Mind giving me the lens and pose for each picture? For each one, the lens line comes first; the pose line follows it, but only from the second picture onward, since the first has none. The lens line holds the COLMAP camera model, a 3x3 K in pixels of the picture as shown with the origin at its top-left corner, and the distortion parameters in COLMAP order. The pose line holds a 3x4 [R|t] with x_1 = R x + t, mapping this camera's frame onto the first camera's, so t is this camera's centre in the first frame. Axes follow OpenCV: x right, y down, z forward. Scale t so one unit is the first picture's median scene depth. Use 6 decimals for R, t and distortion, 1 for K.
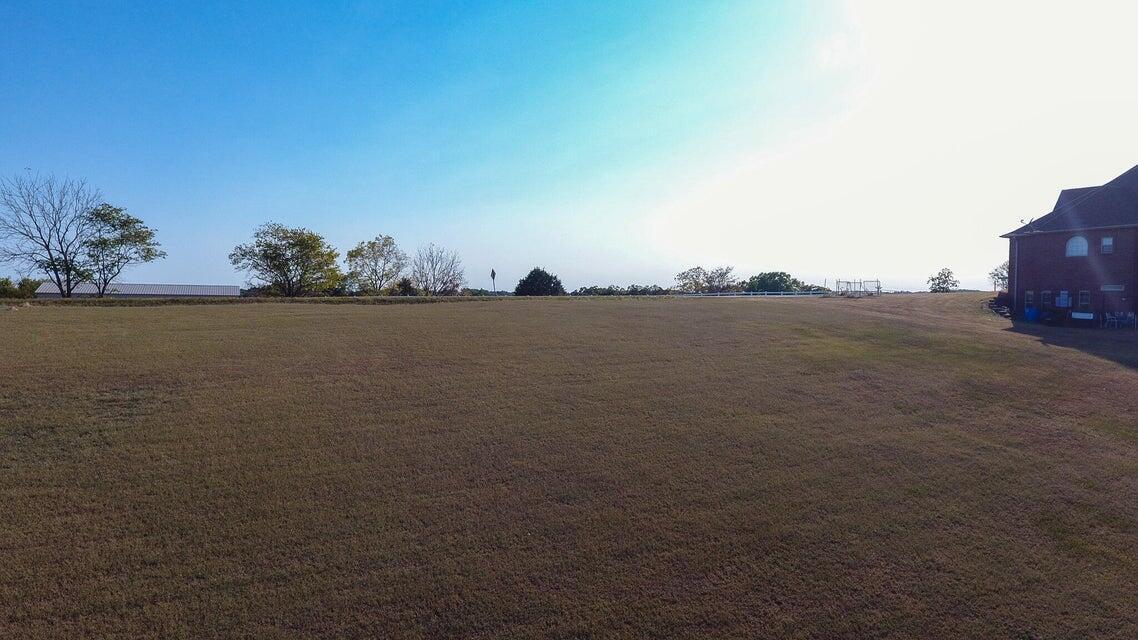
lens RADIAL K [[682.6, 0, 570.4], [0, 682.6, 310.3], [0, 0, 1]] dist [0.006126, -0.002292]
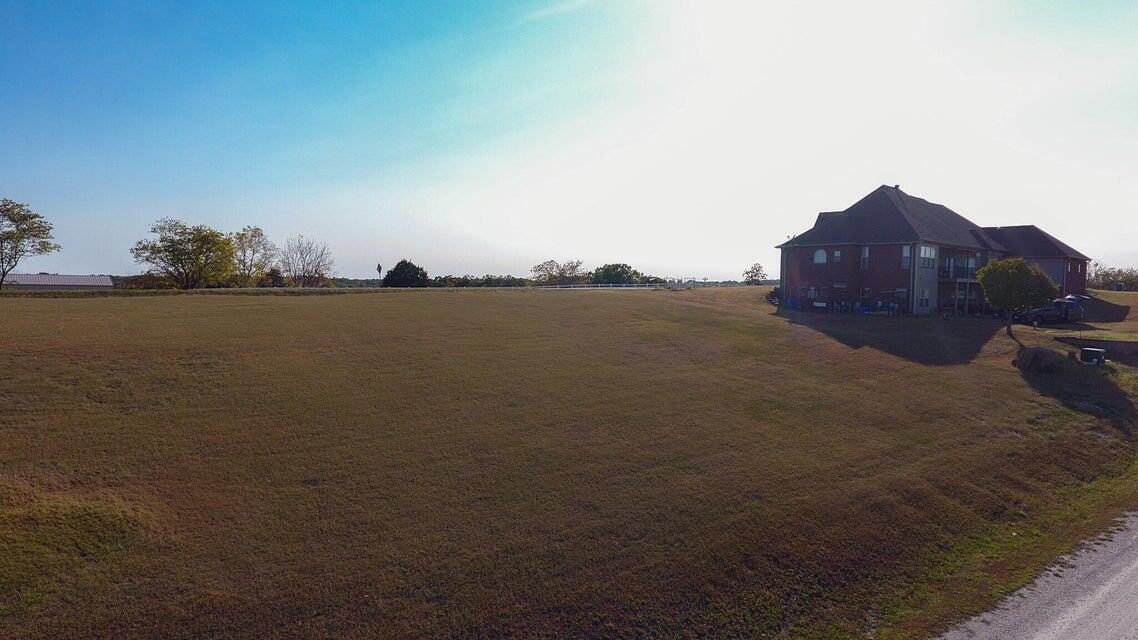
lens RADIAL K [[682.6, 0, 567.4], [0, 682.6, 320.0], [0, 0, 1]] dist [0.006126, -0.002292]
pose [[0.976312, -0.007202, 0.216246, -0.061274], [0.000410, 0.999506, 0.031437, -0.003043], [-0.216366, -0.030603, 0.975833, -0.195008]]
